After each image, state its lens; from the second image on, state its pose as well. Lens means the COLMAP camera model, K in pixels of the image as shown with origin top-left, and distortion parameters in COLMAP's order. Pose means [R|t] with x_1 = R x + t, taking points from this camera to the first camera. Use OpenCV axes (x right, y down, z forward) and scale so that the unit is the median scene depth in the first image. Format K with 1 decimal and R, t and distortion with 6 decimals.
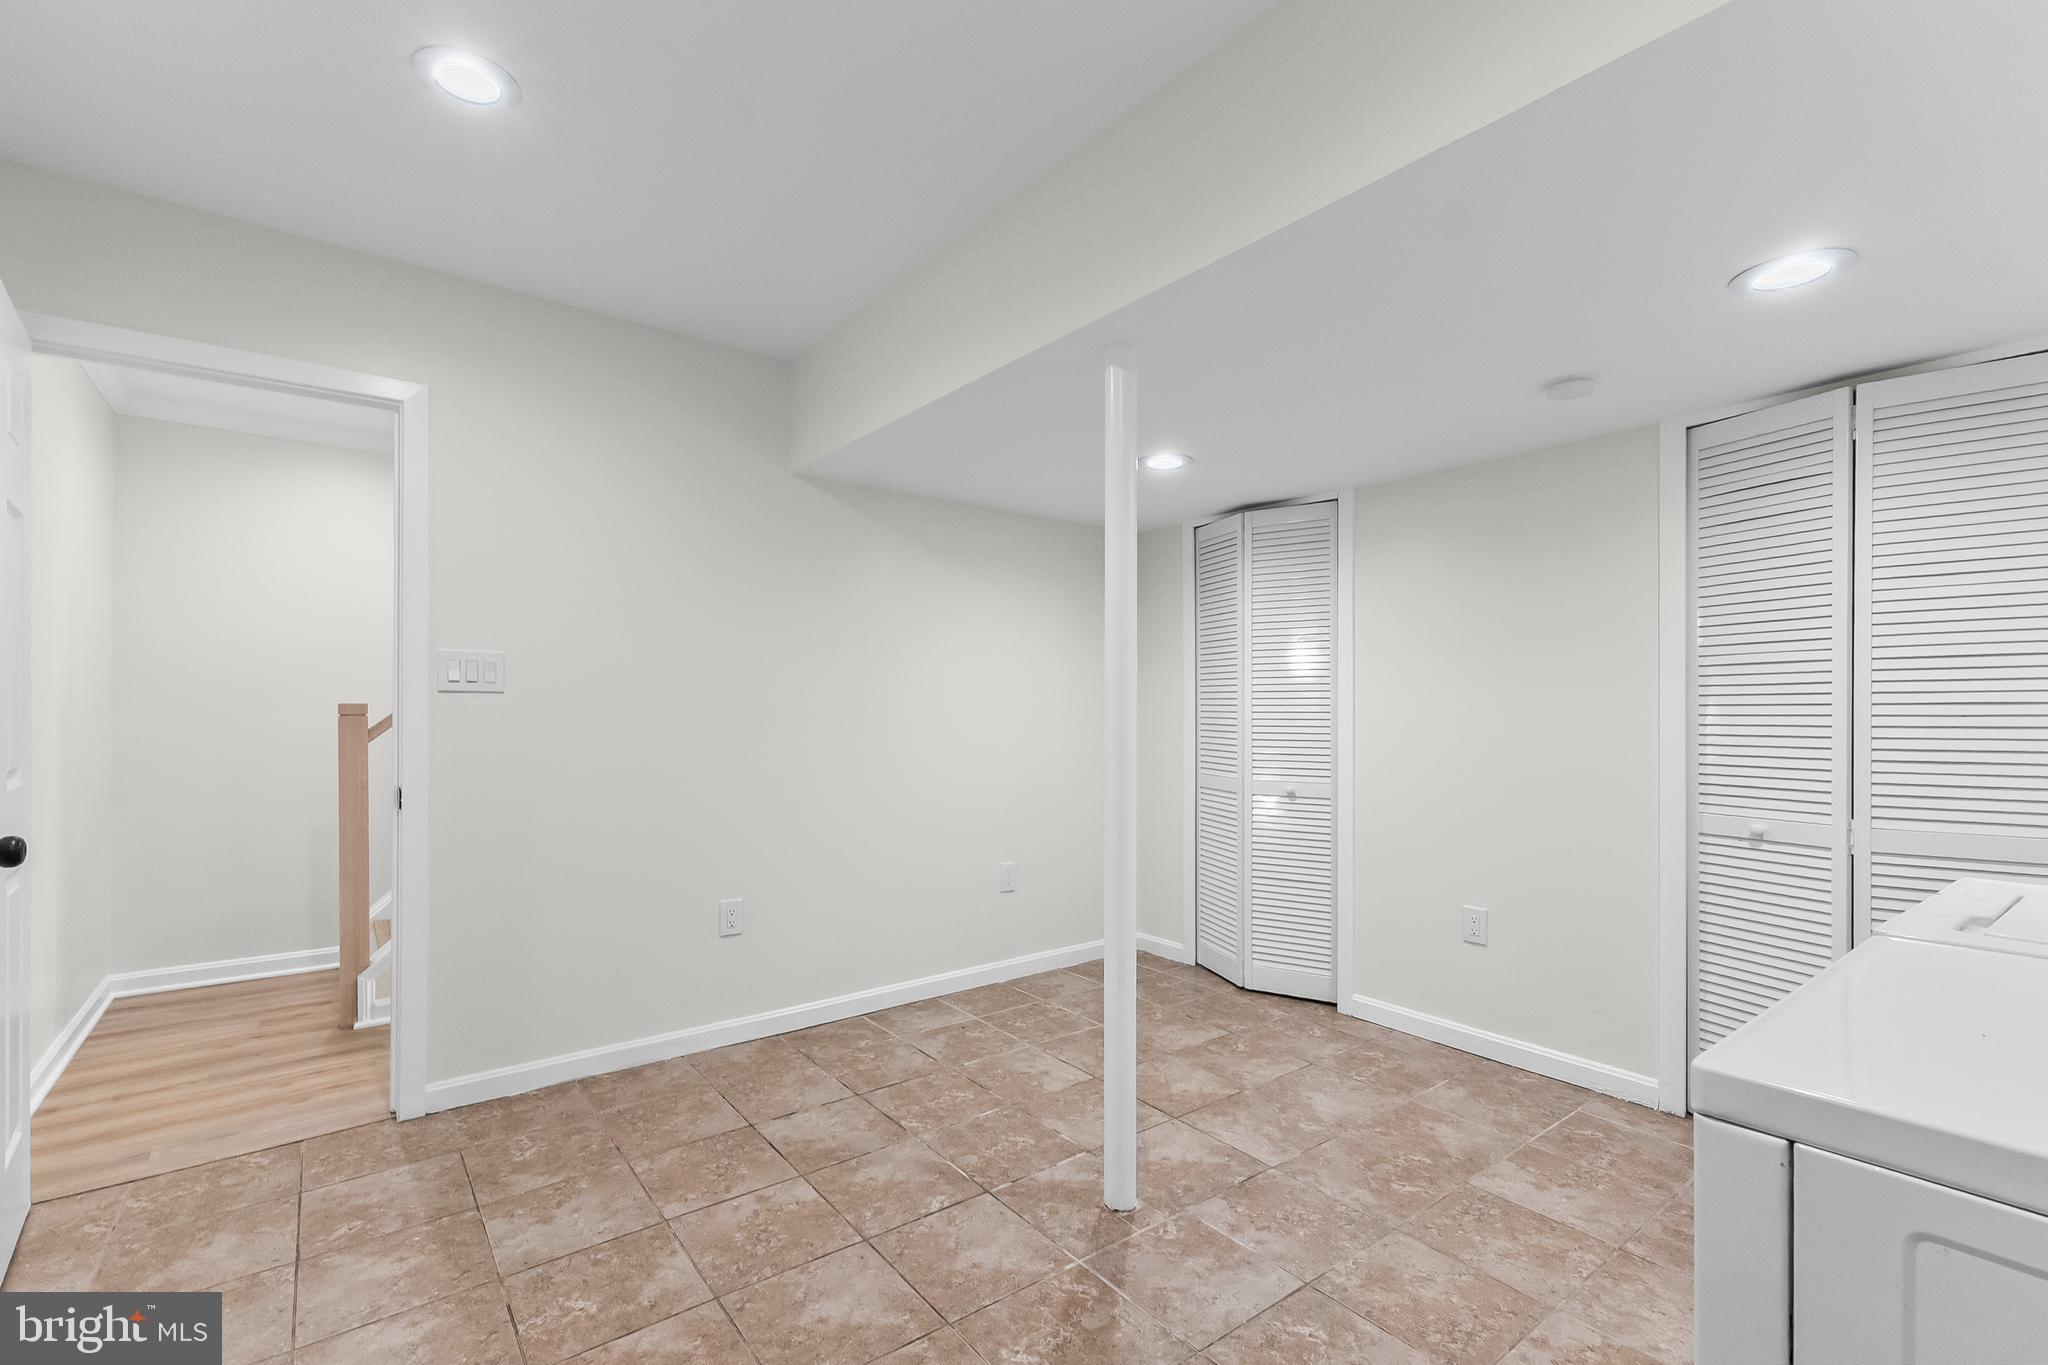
lens RADIAL K [[913.1, 0, 1020.9], [0, 913.1, 705.4], [0, 0, 1]] dist [0.037704, -0.000062]
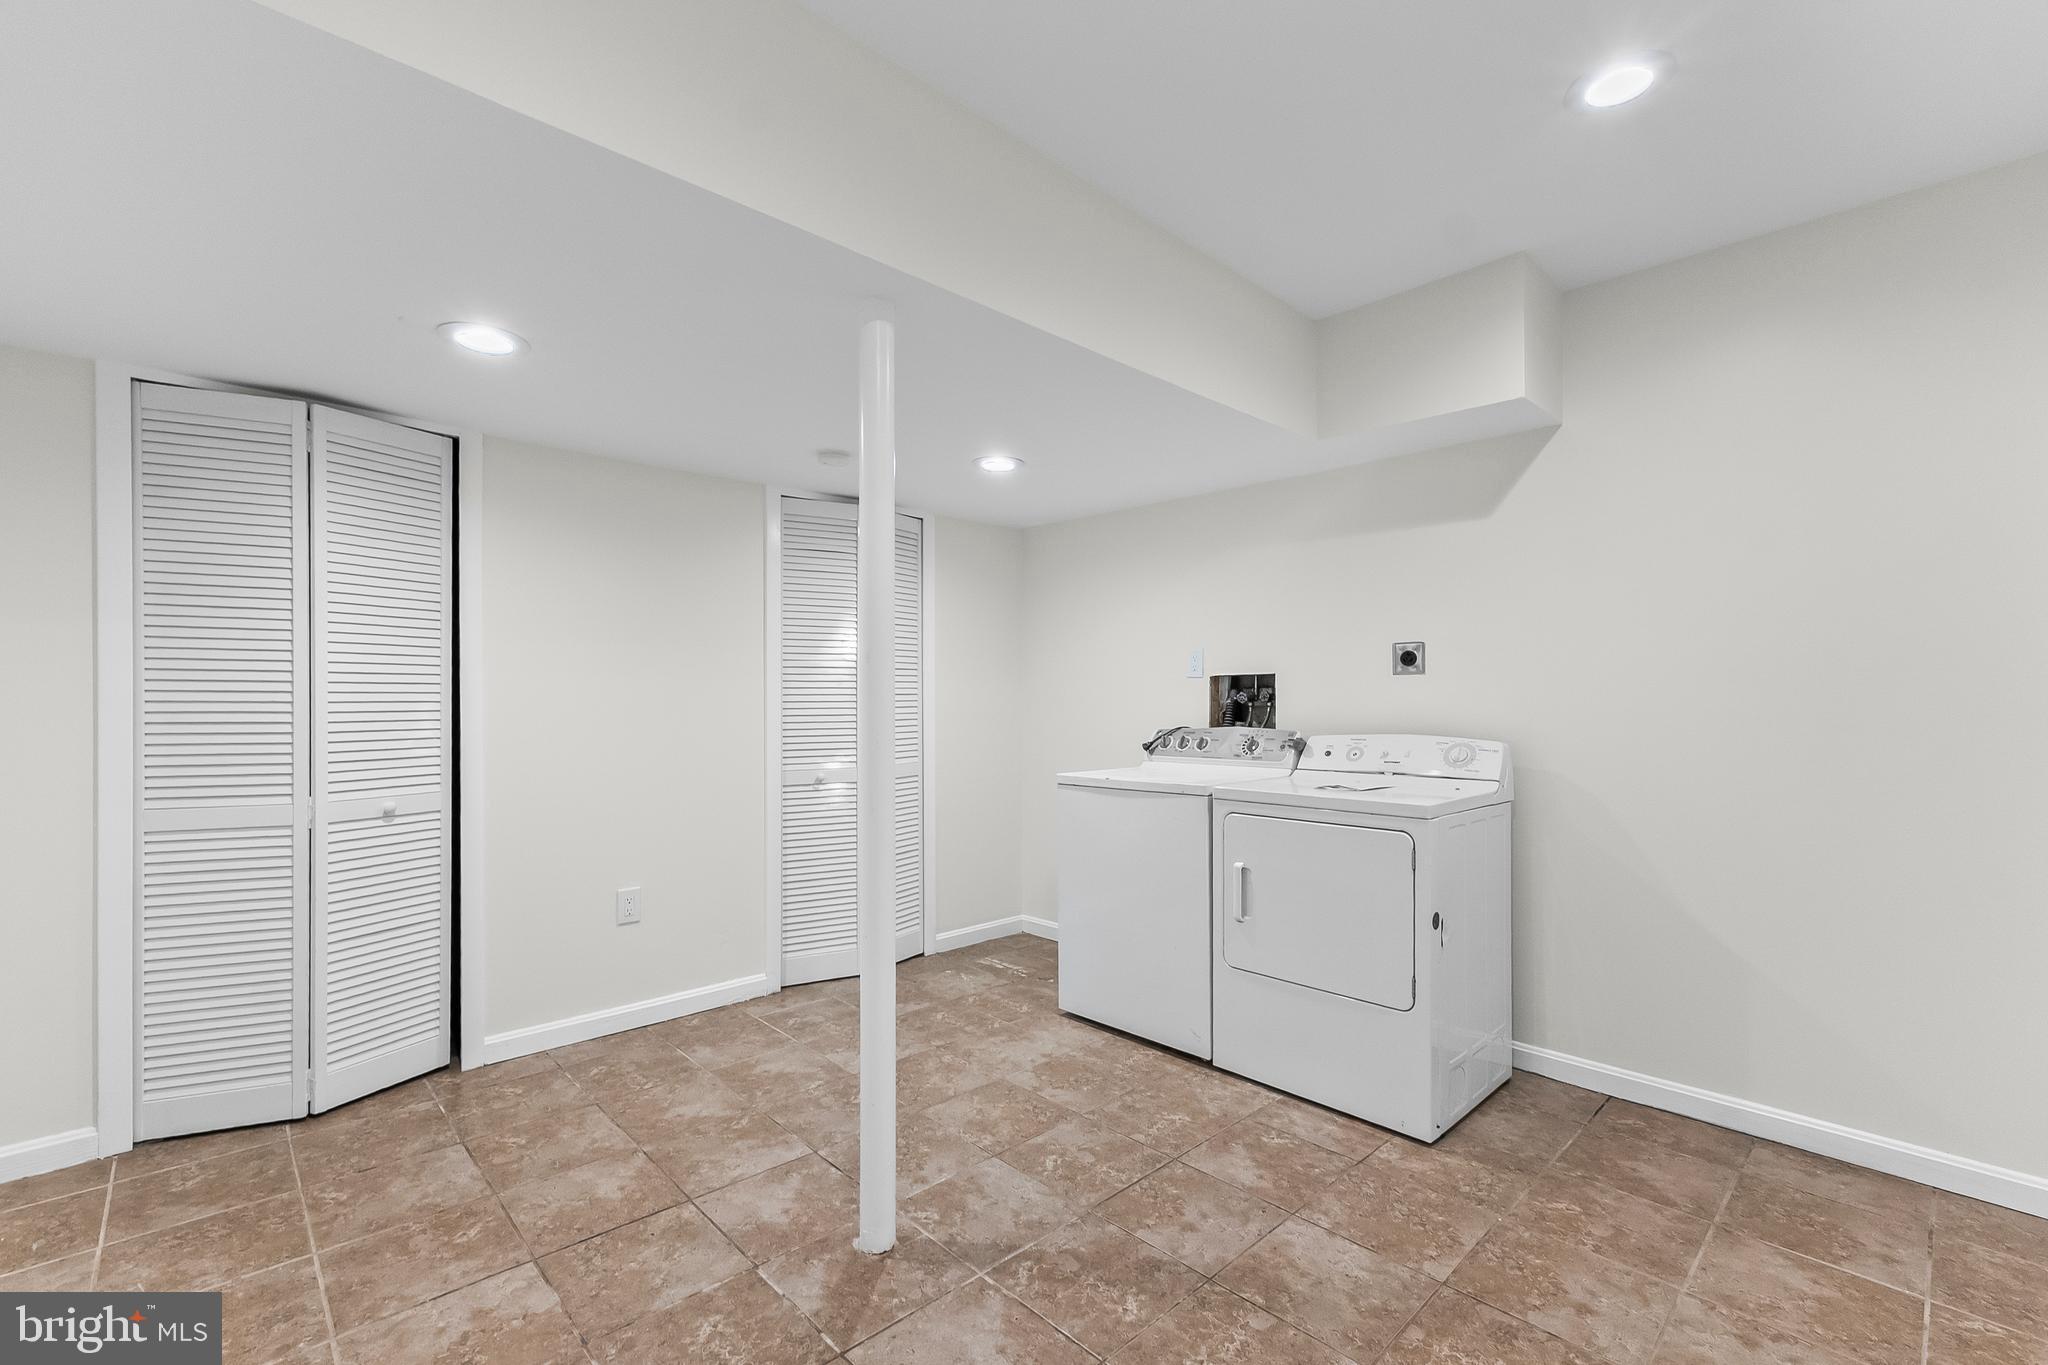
lens RADIAL K [[871.2, 0, 1024.0], [0, 871.2, 682.5], [0, 0, 1]] dist [-0.000096, 0.000241]
pose [[-0.109982, 0.017665, 0.993777, -0.615451], [-0.009500, 0.999778, -0.018823, -0.000054], [-0.993888, -0.011511, -0.109789, 0.762600]]
